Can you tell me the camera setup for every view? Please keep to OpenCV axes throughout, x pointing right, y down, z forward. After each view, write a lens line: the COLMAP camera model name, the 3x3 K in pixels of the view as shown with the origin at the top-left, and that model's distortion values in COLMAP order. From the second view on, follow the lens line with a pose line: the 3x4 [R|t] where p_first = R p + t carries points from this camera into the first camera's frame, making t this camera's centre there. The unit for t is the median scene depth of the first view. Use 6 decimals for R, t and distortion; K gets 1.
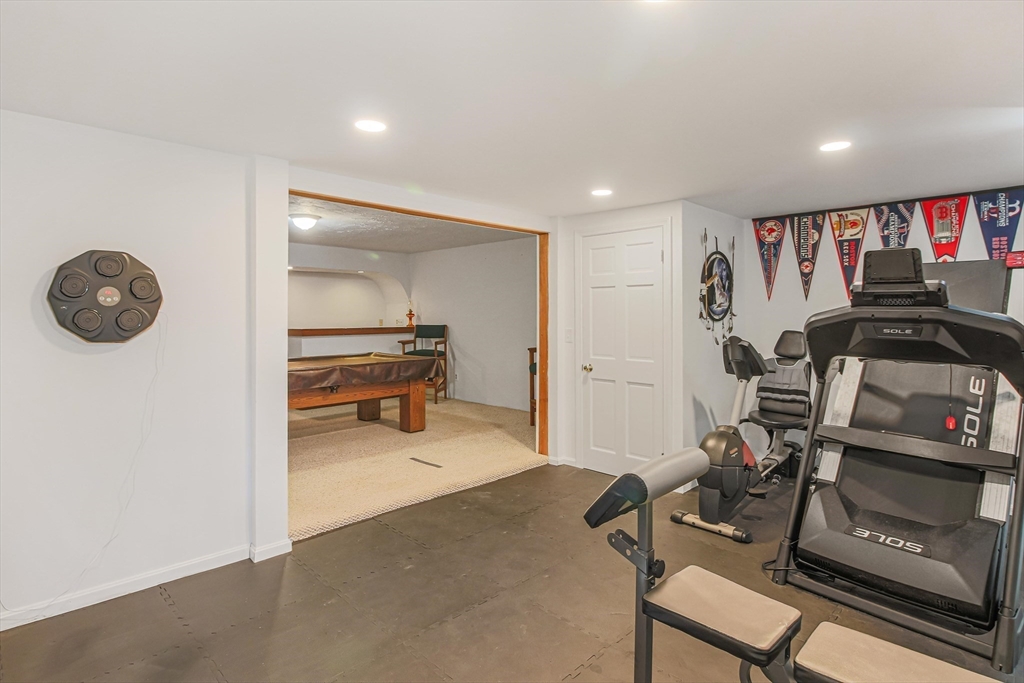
lens RADIAL K [[519.5, 0, 504.7], [0, 519.5, 337.7], [0, 0, 1]] dist [-0.018168, -0.003147]
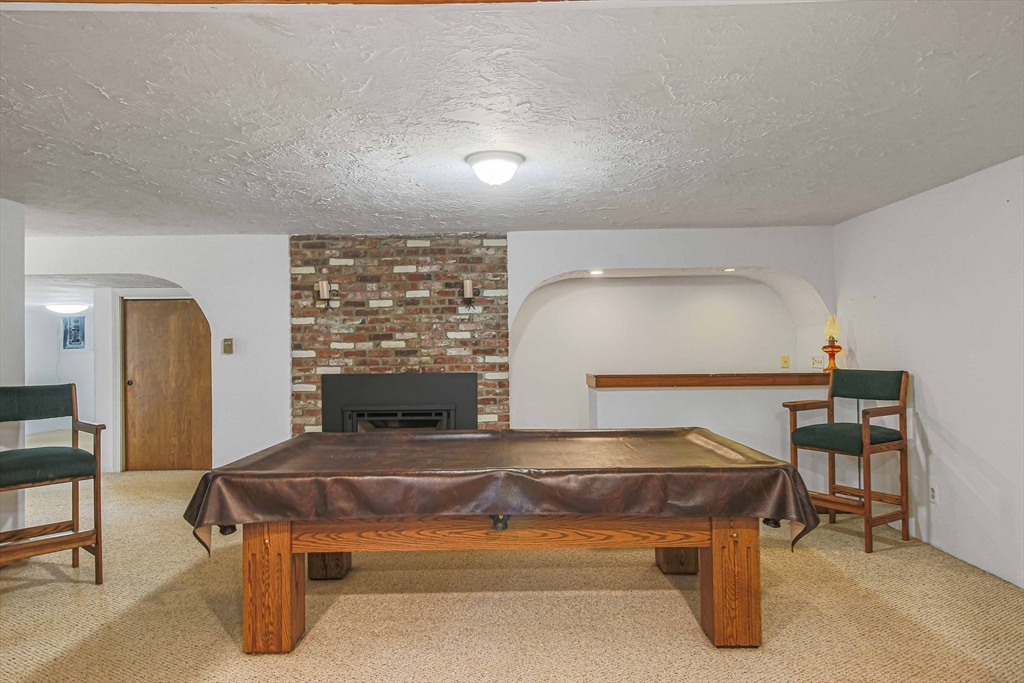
lens RADIAL K [[650.8, 0, 513.1], [0, 650.8, 341.4], [0, 0, 1]] dist [0.025128, -0.000022]
pose [[0.709005, -0.012452, -0.705094, 0.057230], [-0.023218, 0.998890, -0.040987, -0.024235], [0.704821, 0.045431, 0.707929, 0.473711]]
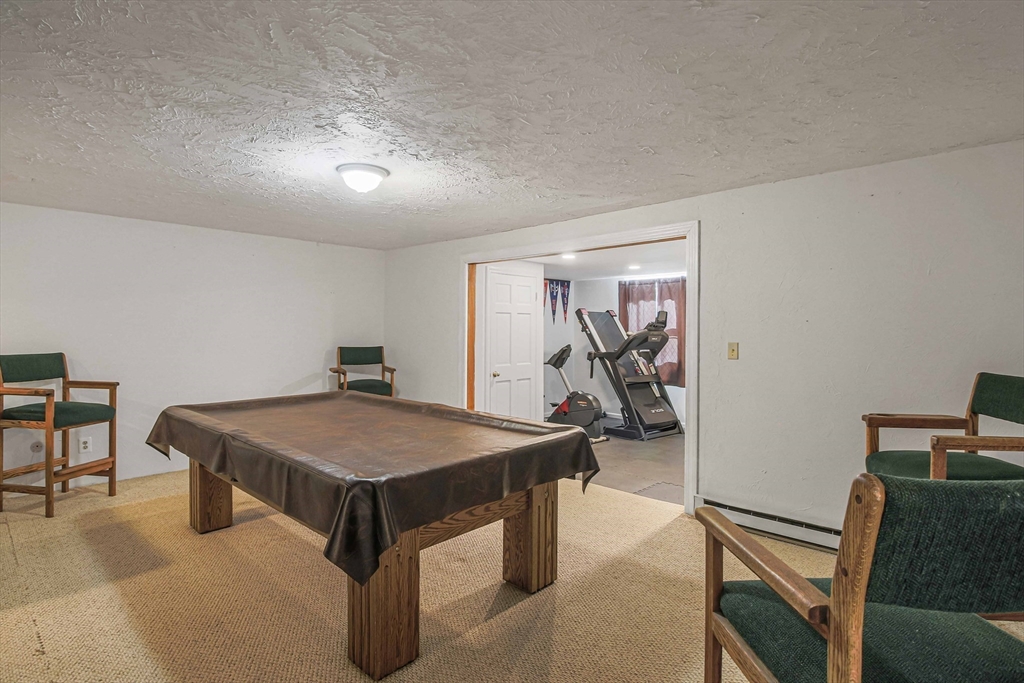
lens RADIAL K [[519.5, 0, 504.1], [0, 519.5, 336.4], [0, 0, 1]] dist [-0.018168, -0.003147]
pose [[-0.008570, -0.012552, 0.999884, -1.201111], [0.041673, 0.999048, 0.012898, -0.054790], [-0.999095, 0.041779, -0.008039, 1.034508]]
